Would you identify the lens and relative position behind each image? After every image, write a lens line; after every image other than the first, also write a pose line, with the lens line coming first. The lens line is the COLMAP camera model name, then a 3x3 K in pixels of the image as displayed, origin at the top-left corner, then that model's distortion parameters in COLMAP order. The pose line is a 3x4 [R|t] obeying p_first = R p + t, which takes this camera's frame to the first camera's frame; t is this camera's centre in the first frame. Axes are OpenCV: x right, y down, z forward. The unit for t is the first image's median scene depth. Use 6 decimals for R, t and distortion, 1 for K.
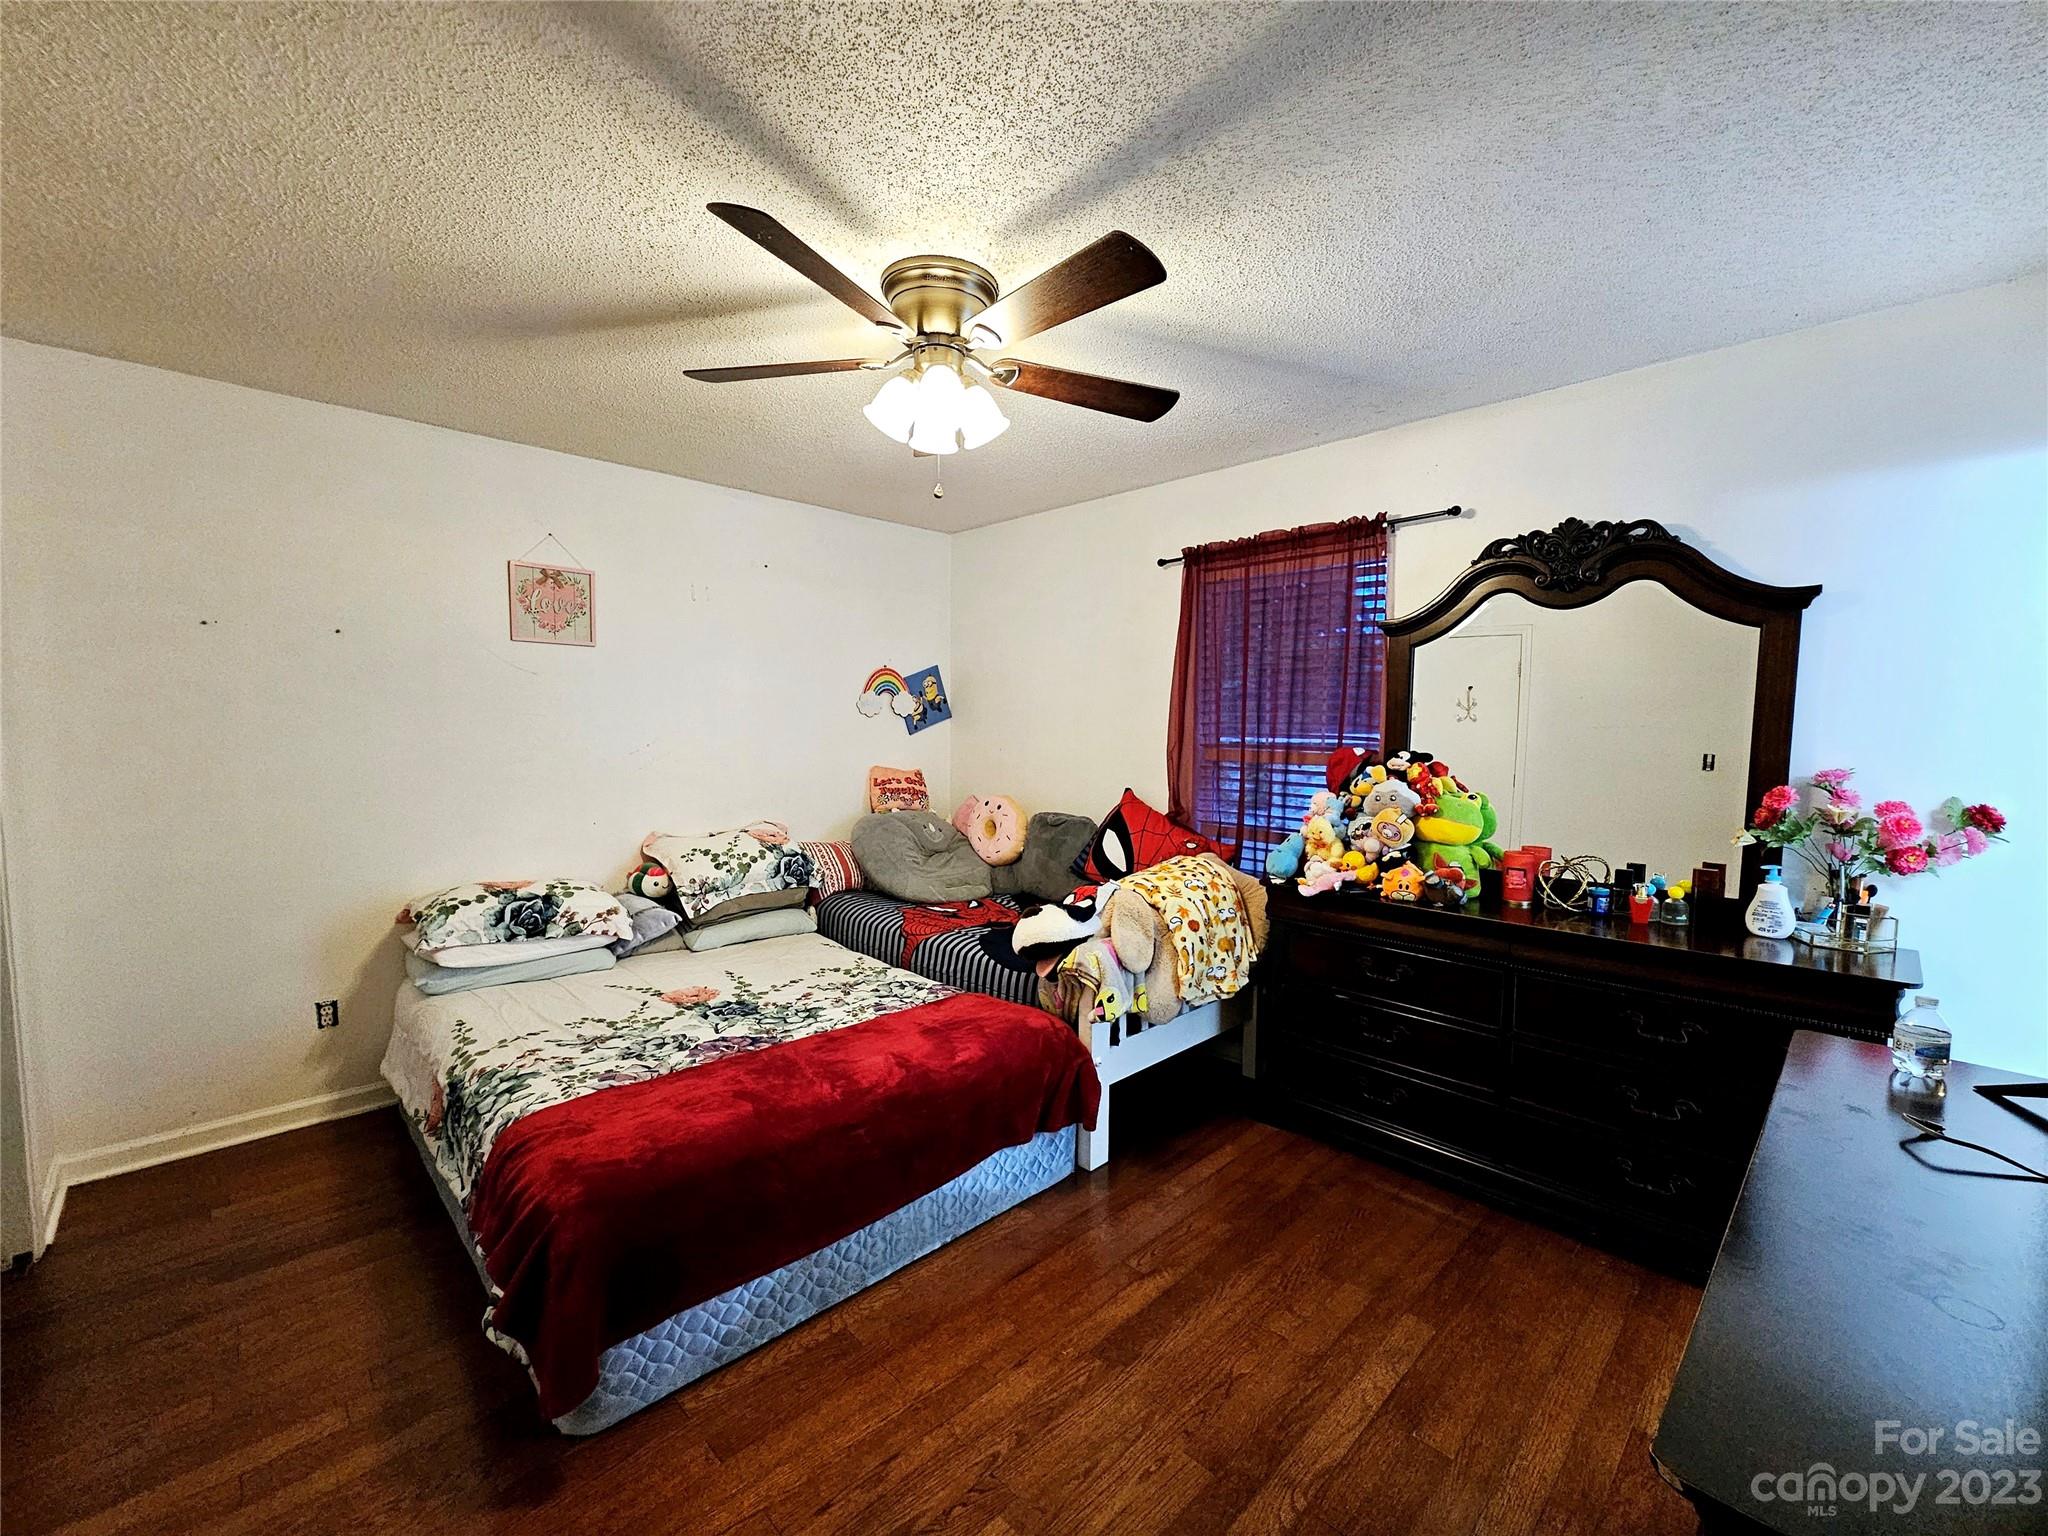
lens RADIAL K [[843.2, 0, 1028.3], [0, 843.2, 782.5], [0, 0, 1]] dist [0.001463, -0.001024]
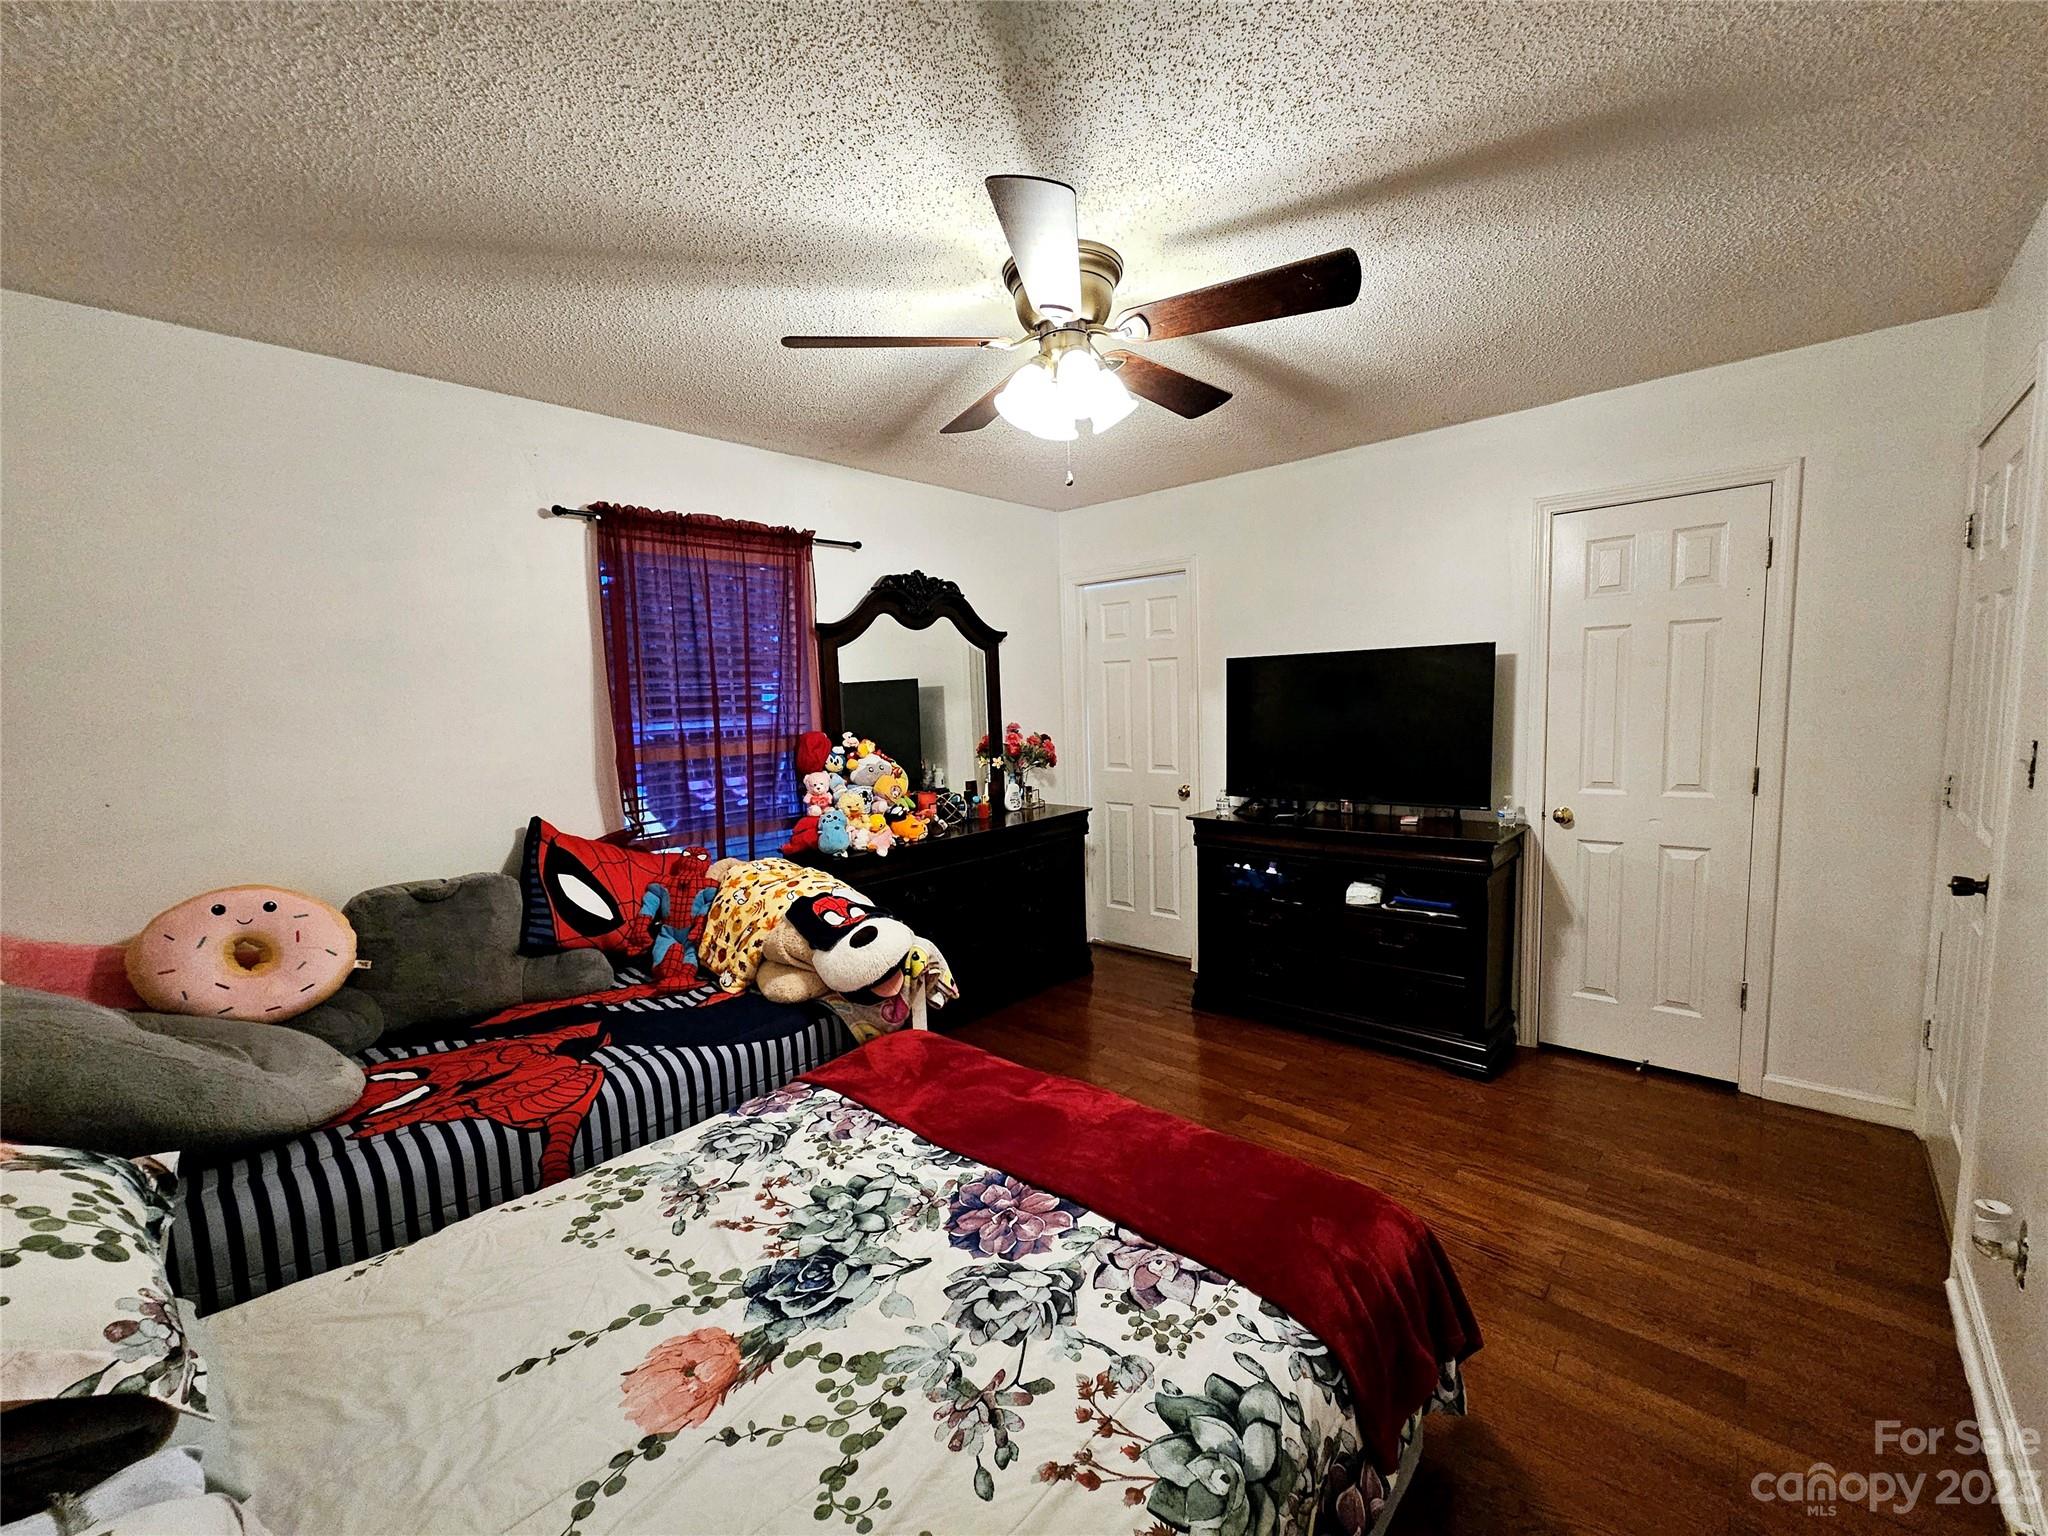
lens RADIAL K [[843.2, 0, 1029.7], [0, 843.2, 770.8], [0, 0, 1]] dist [0.001463, -0.001024]
pose [[-0.064515, -0.096907, 0.993200, -0.825048], [0.105945, 0.988984, 0.103377, -0.081967], [-0.992277, 0.111894, -0.053538, 0.828450]]
